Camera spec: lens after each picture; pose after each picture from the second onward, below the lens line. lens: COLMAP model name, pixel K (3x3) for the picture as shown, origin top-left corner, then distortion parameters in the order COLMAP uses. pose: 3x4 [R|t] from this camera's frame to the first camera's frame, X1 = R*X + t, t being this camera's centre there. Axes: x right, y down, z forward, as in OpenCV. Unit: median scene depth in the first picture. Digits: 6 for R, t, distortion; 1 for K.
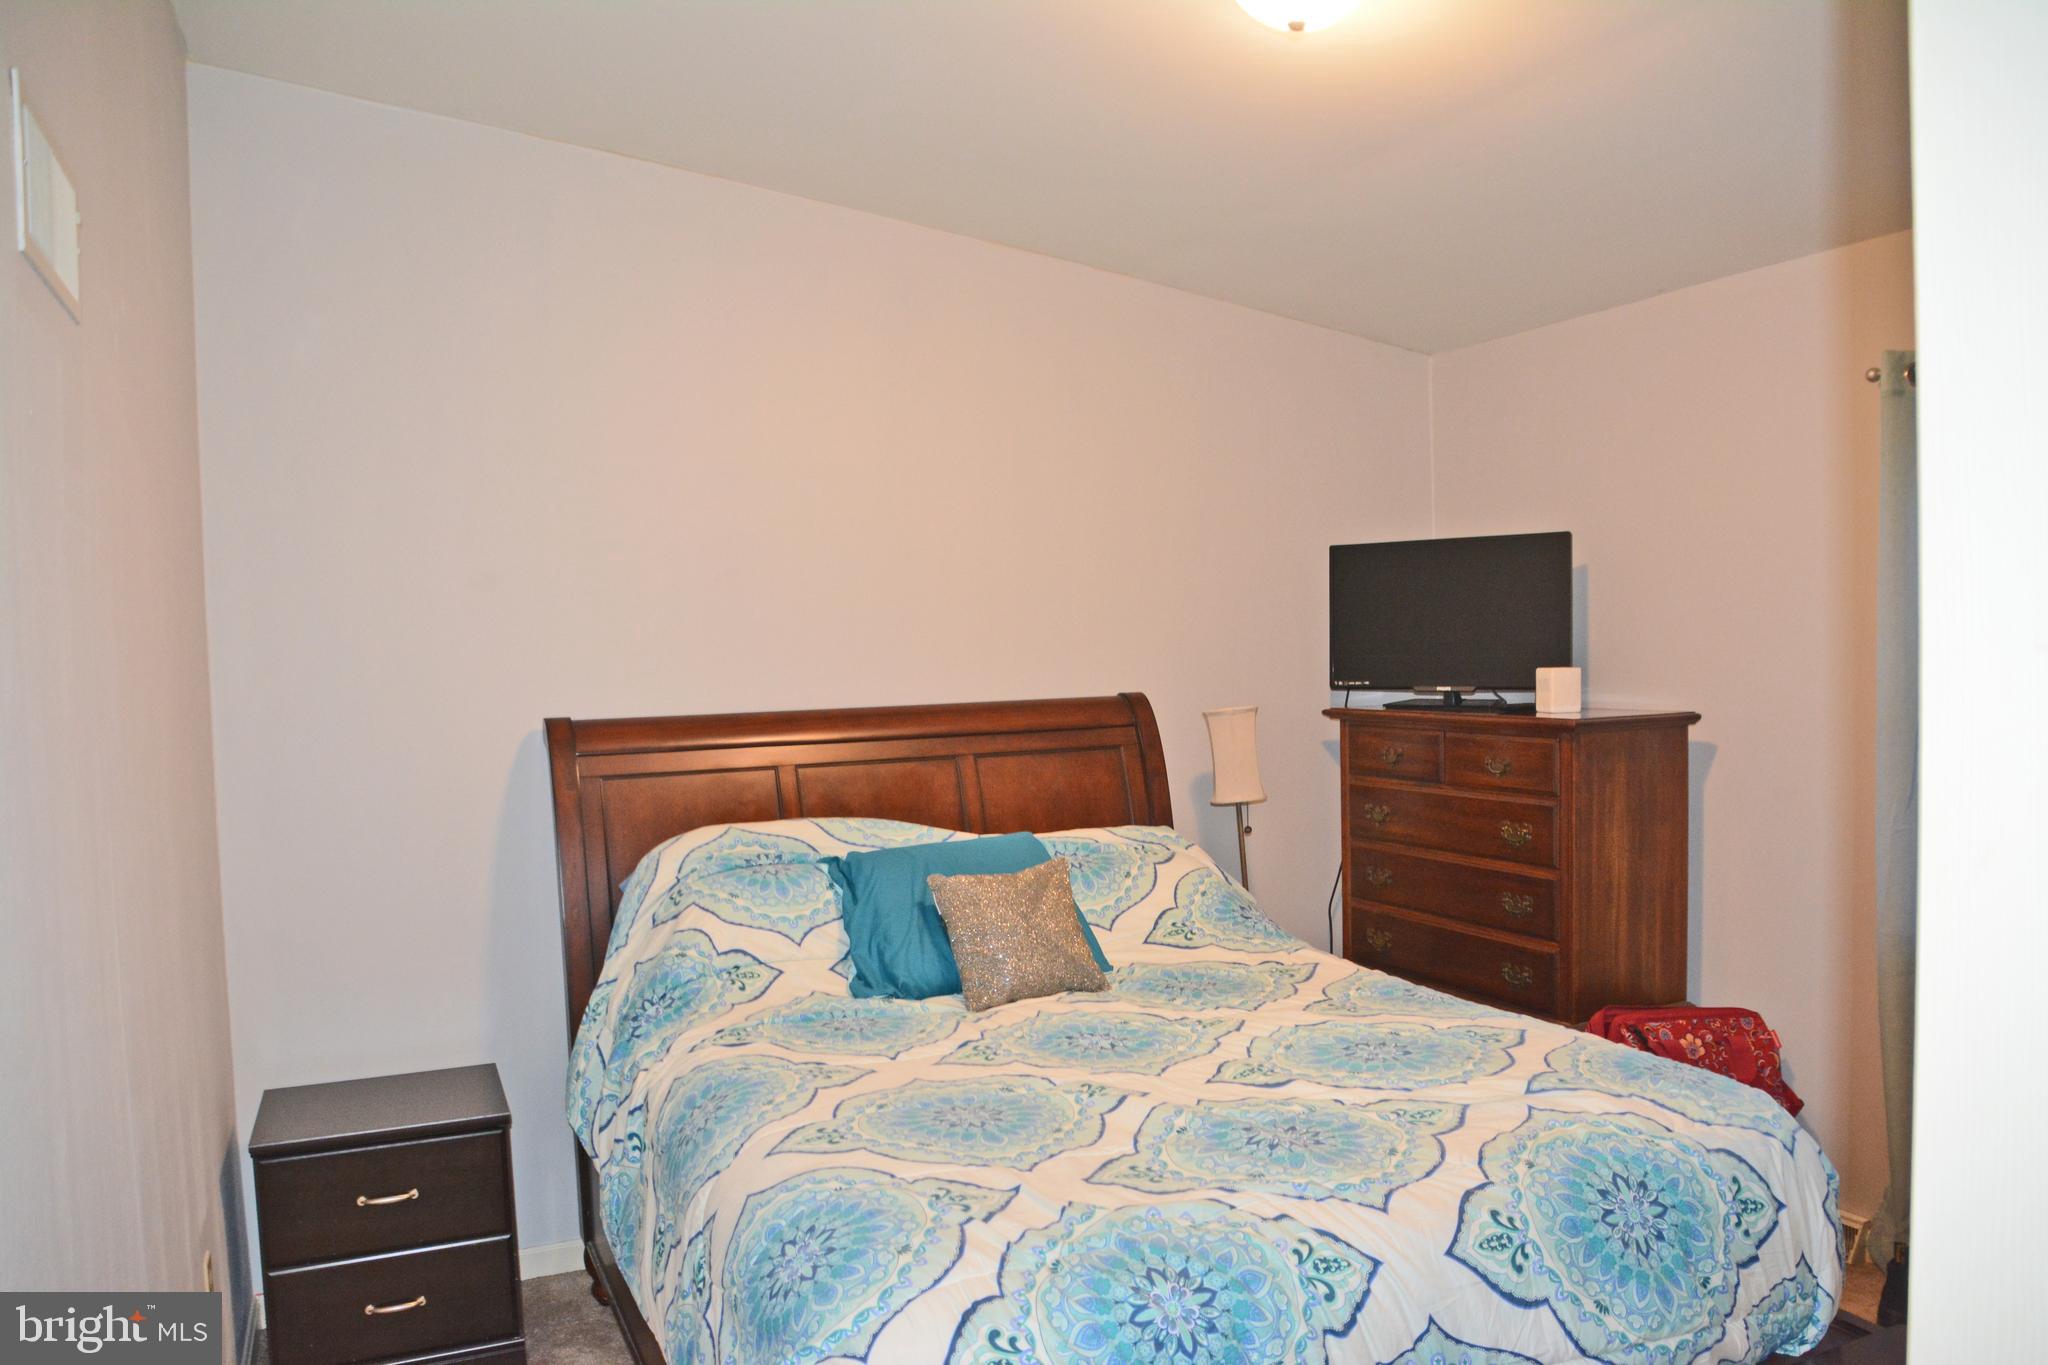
lens RADIAL K [[1443.0, 0, 1034.2], [0, 1443.0, 698.3], [0, 0, 1]] dist [-0.127272, 0.076017]
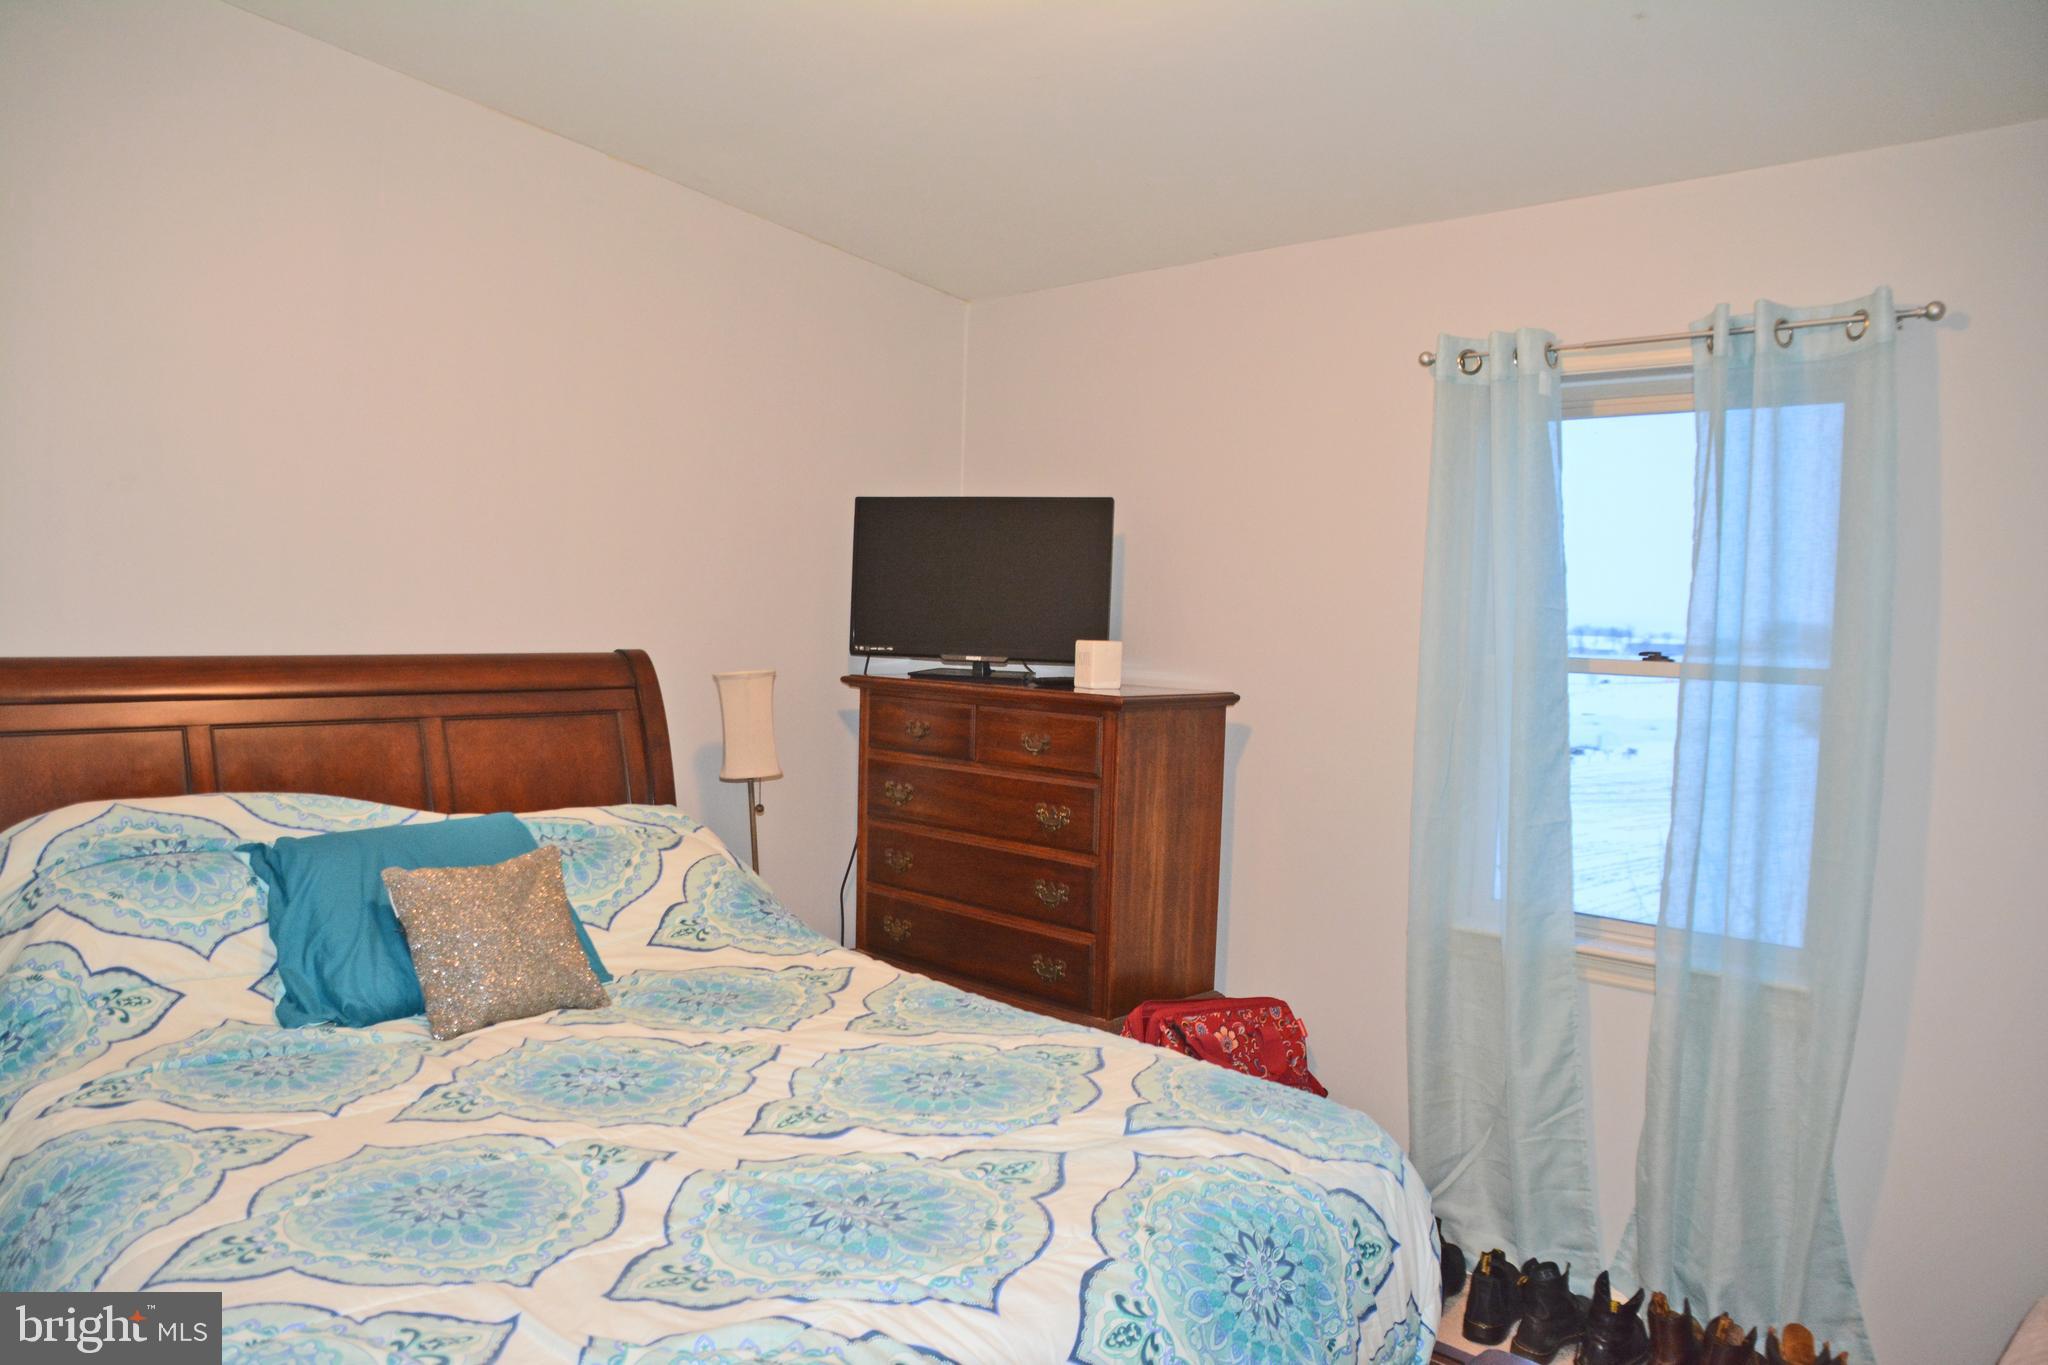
lens RADIAL K [[1443.0, 0, 993.3], [0, 1443.0, 697.9], [0, 0, 1]] dist [-0.127272, 0.076017]
pose [[0.942912, 0.028866, 0.331789, -0.018150], [-0.037464, 0.999107, 0.019546, 0.000101], [-0.330929, -0.030861, 0.943151, 0.165072]]
